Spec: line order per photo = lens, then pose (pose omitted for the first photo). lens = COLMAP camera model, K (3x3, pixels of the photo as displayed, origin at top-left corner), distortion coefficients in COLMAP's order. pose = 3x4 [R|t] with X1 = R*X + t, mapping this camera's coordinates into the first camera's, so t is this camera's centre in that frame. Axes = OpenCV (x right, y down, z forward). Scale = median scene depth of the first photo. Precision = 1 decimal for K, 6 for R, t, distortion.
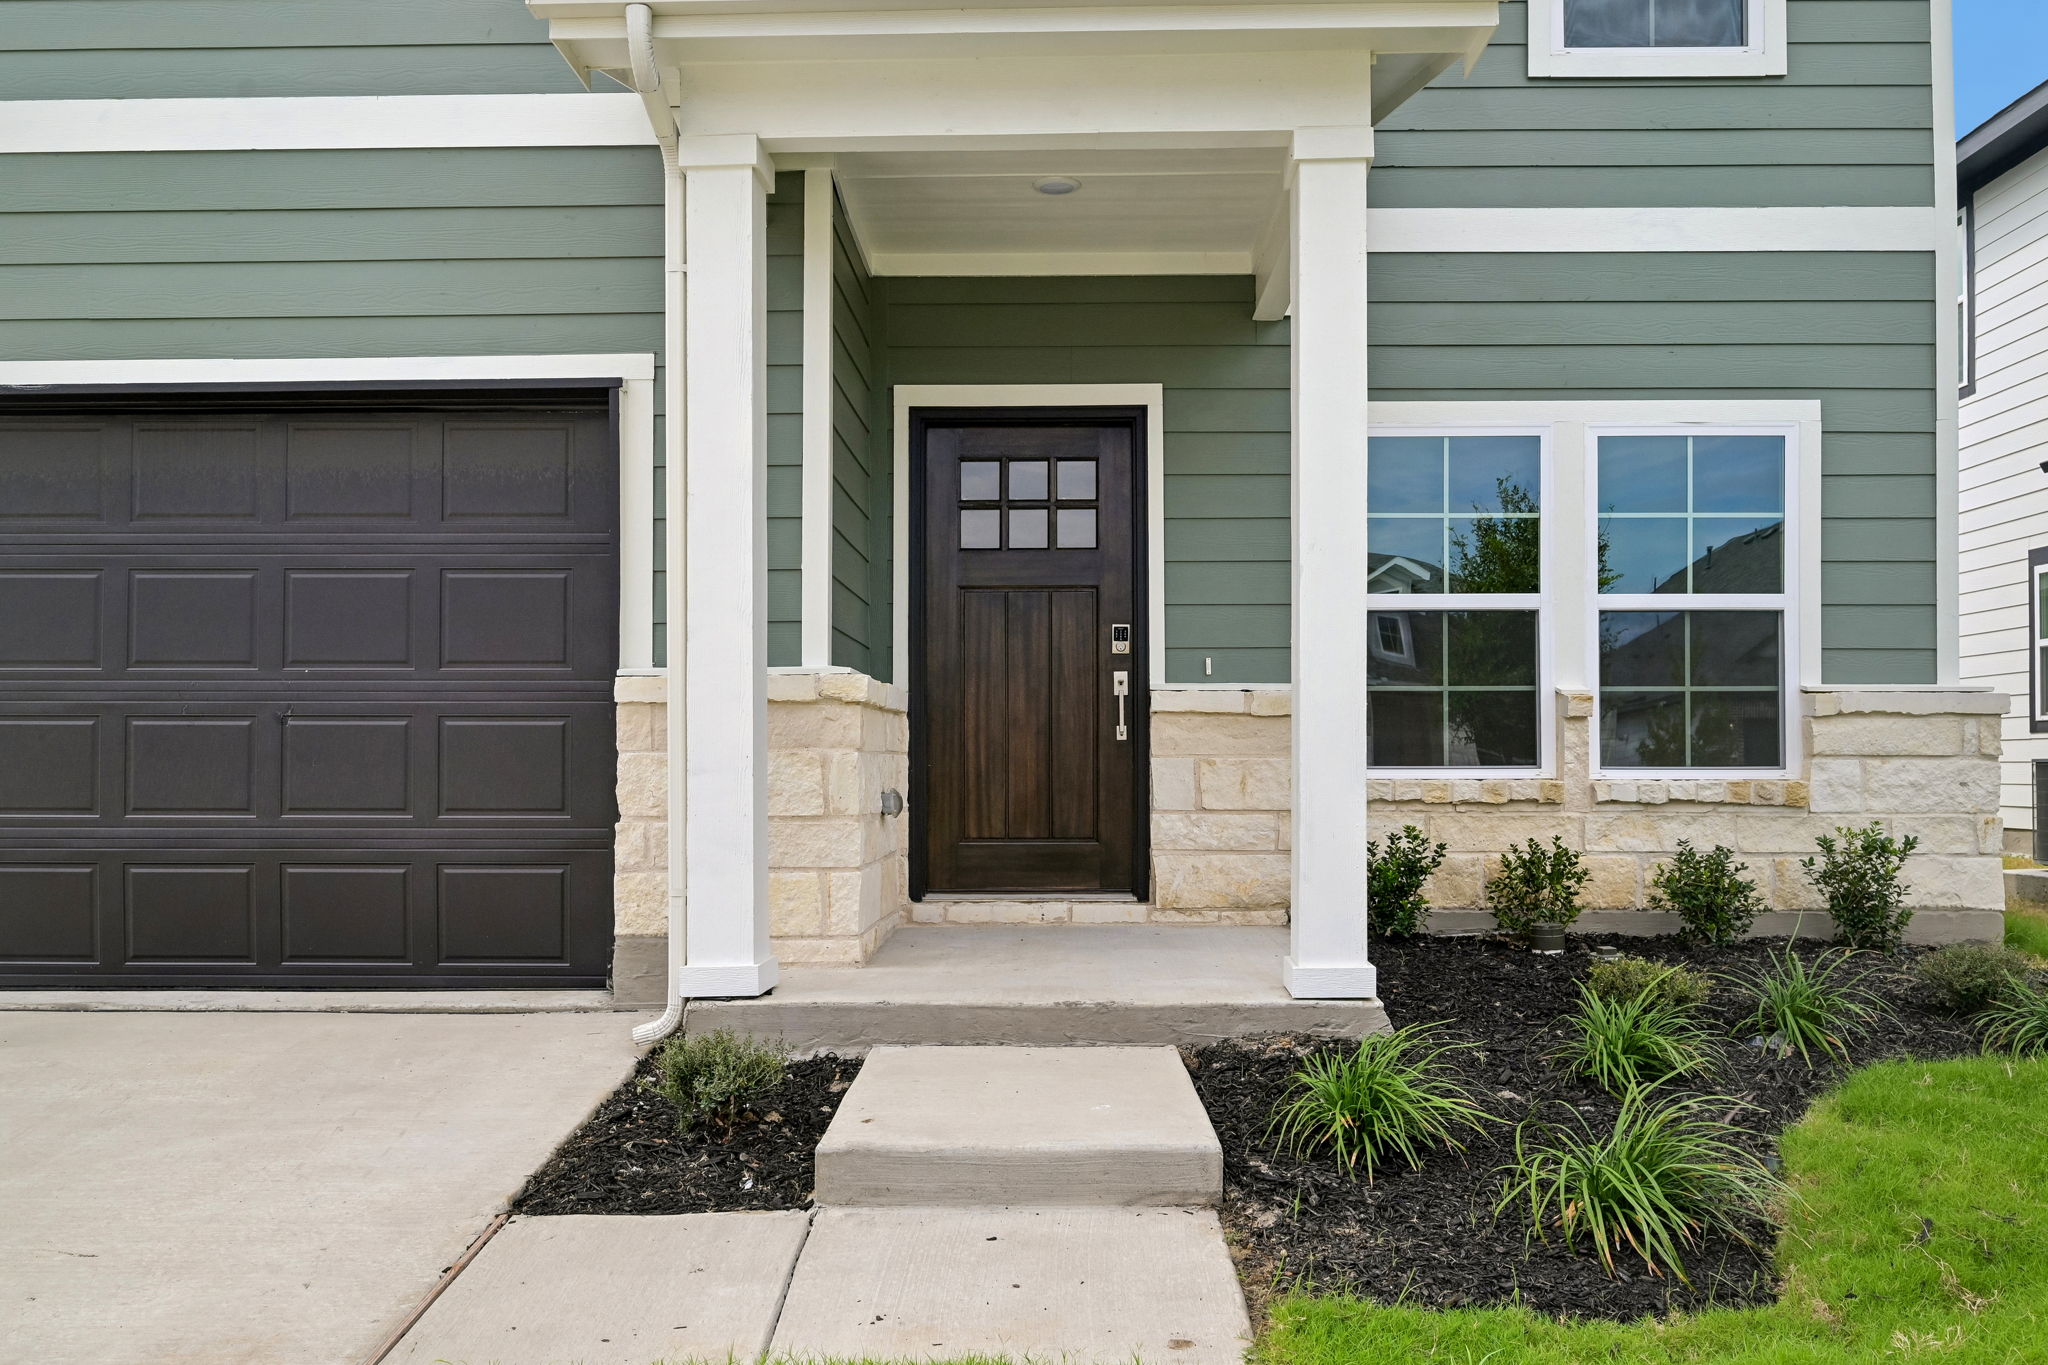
lens RADIAL K [[1632.1, 0, 1027.9], [0, 1632.1, 734.7], [0, 0, 1]] dist [0.009191, 0.000960]
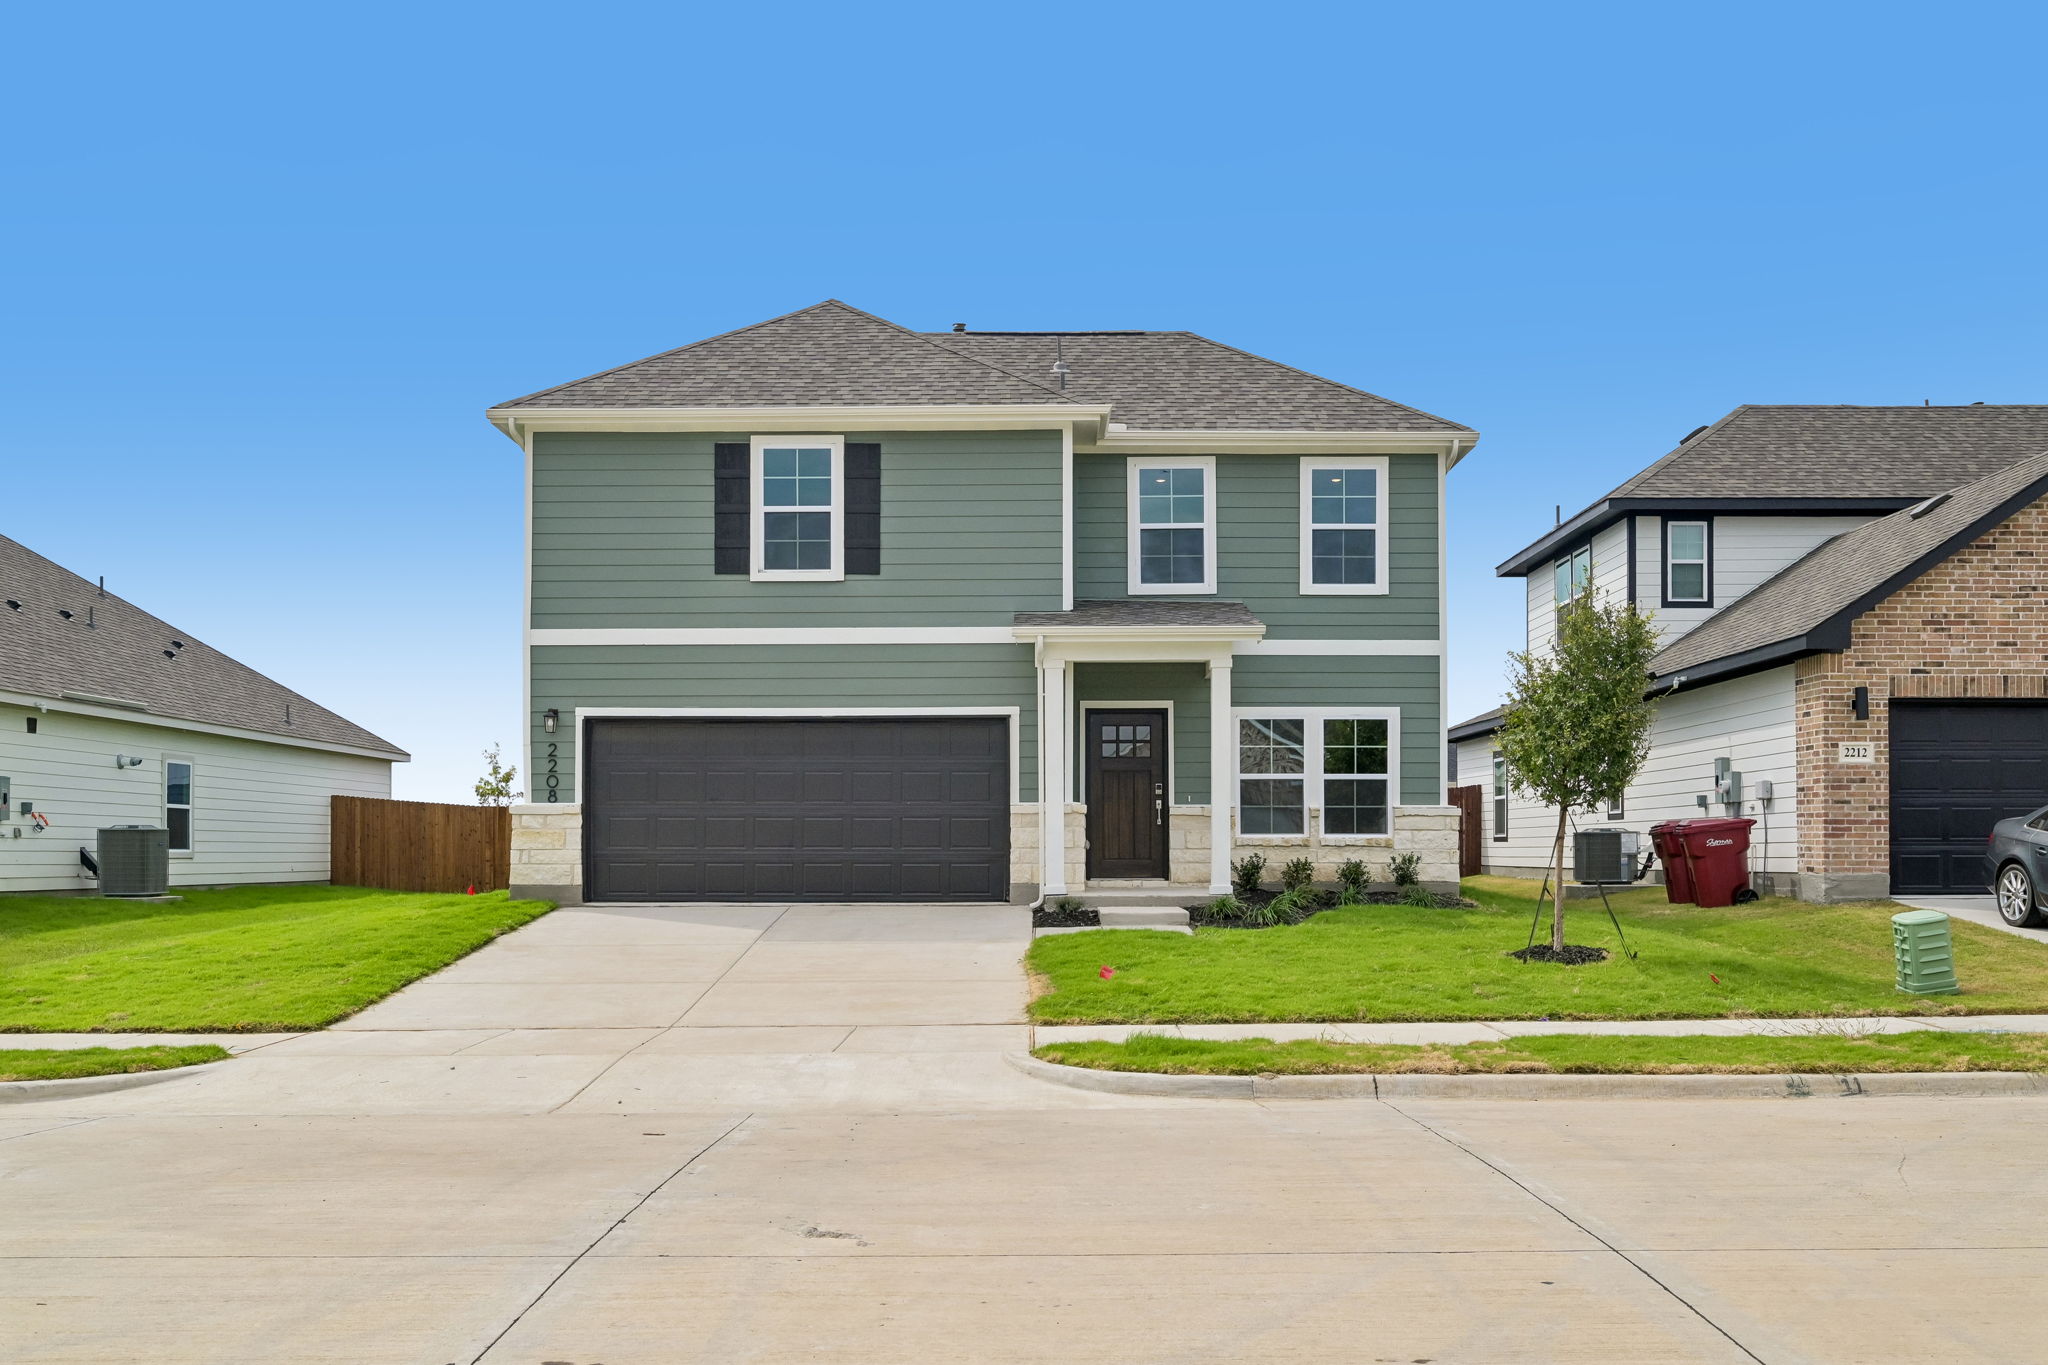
lens RADIAL K [[1814.1, 0, 1041.1], [0, 1814.1, 799.0], [0, 0, 1]] dist [0.000637, 0.008215]
pose [[0.999817, 0.000074, 0.019104, -0.215193], [0.000089, 0.999964, -0.008531, -0.014479], [-0.019104, 0.008531, 0.999781, -2.225777]]
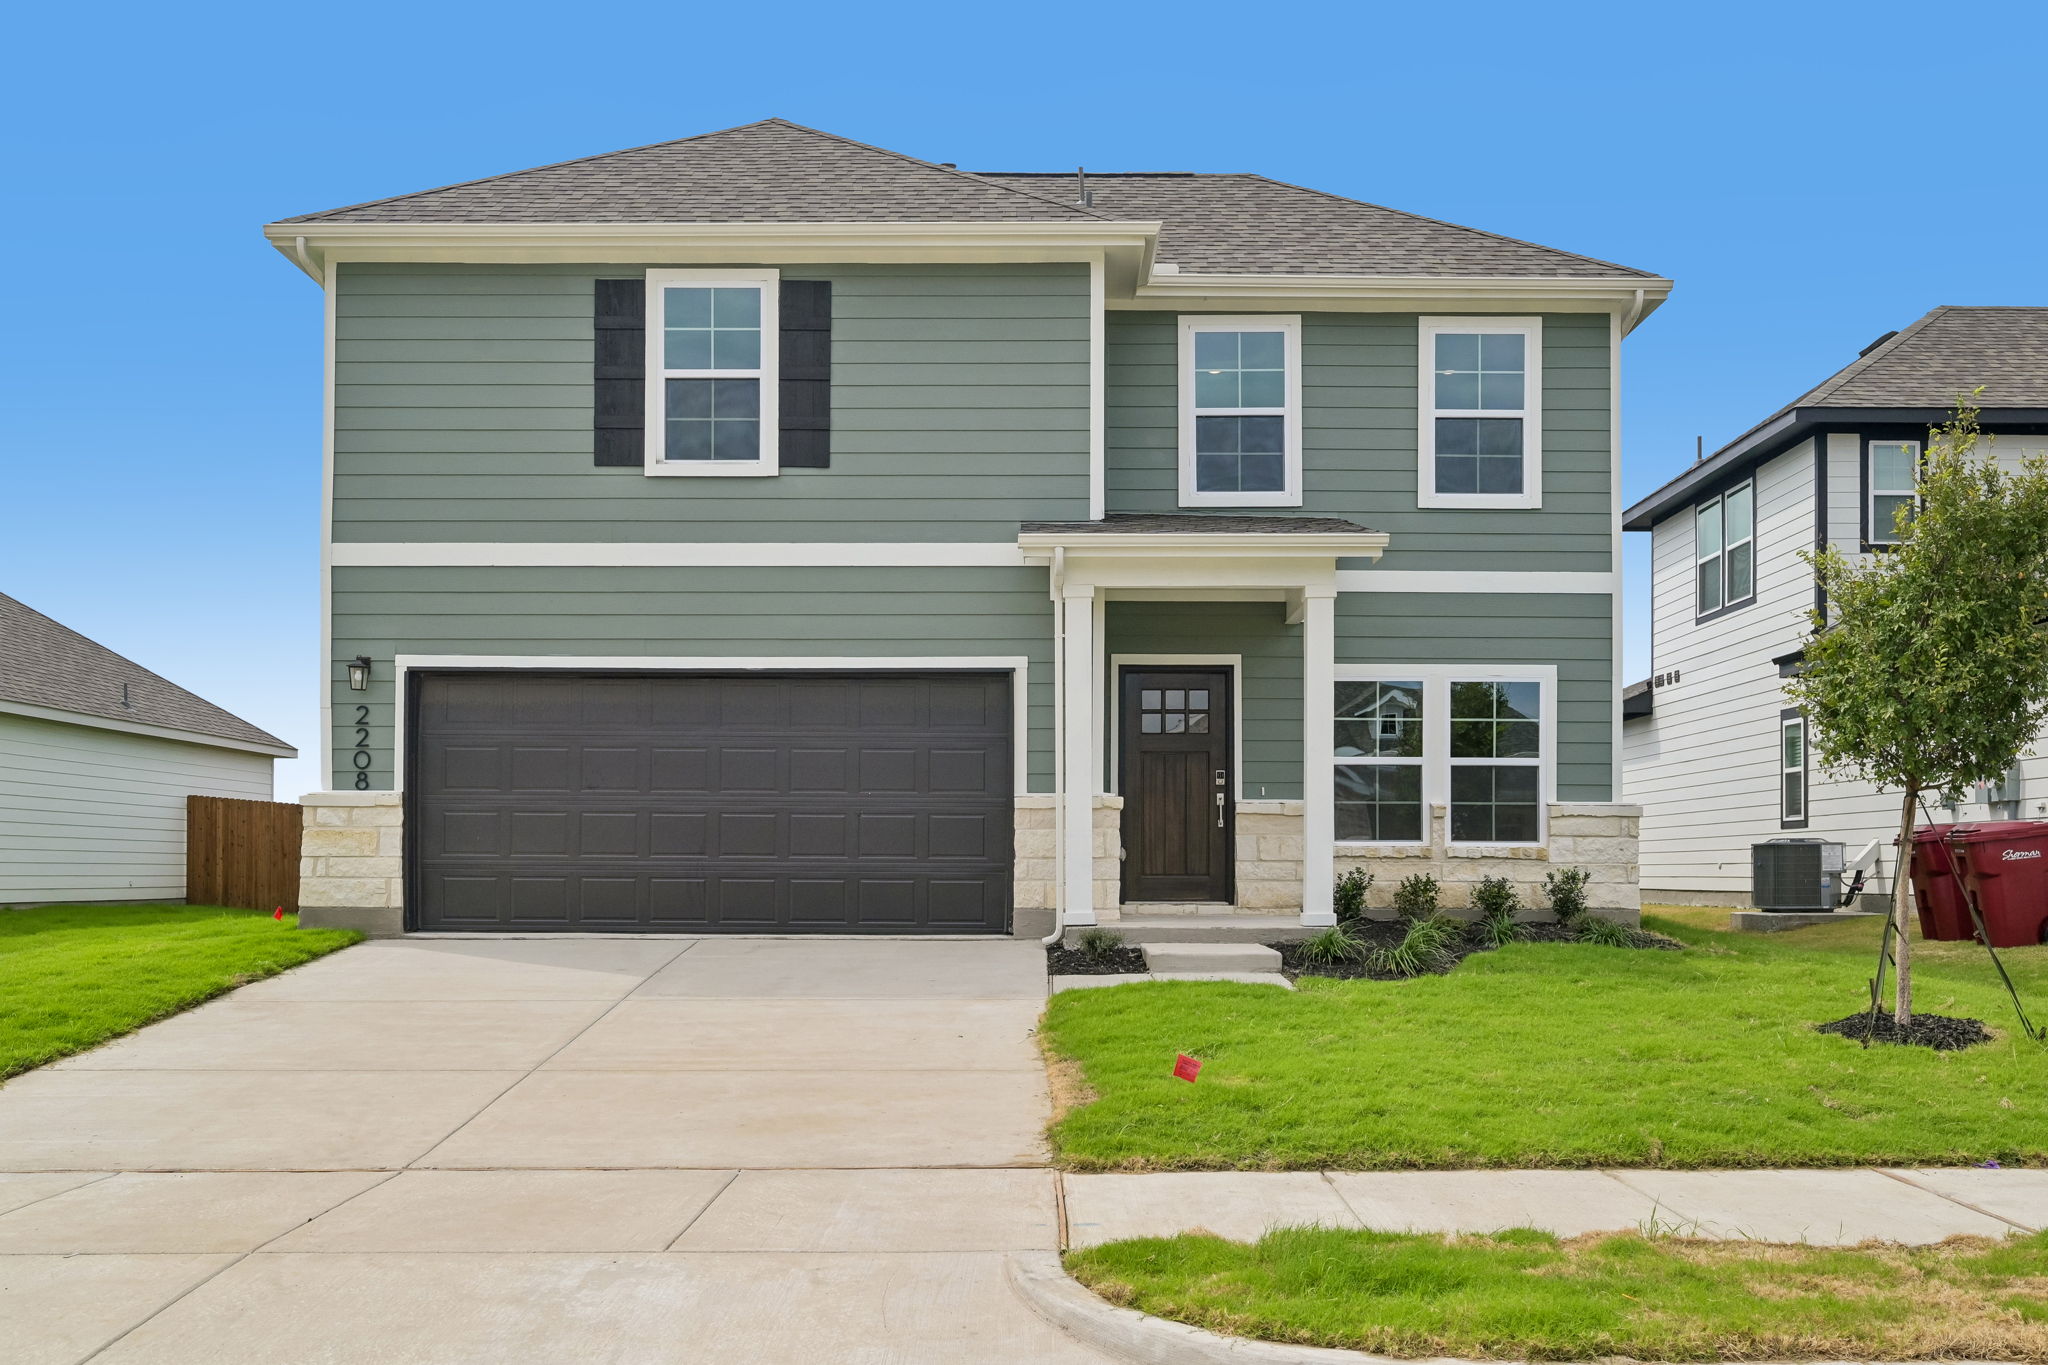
lens RADIAL K [[1823.9, 0, 1039.8], [0, 1823.9, 830.7], [0, 0, 1]] dist [-0.006294, 0.022888]
pose [[0.999789, 0.004649, 0.019999, -0.221278], [-0.004602, 0.999987, -0.002387, 0.015024], [-0.020009, 0.002295, 0.999797, -1.321226]]
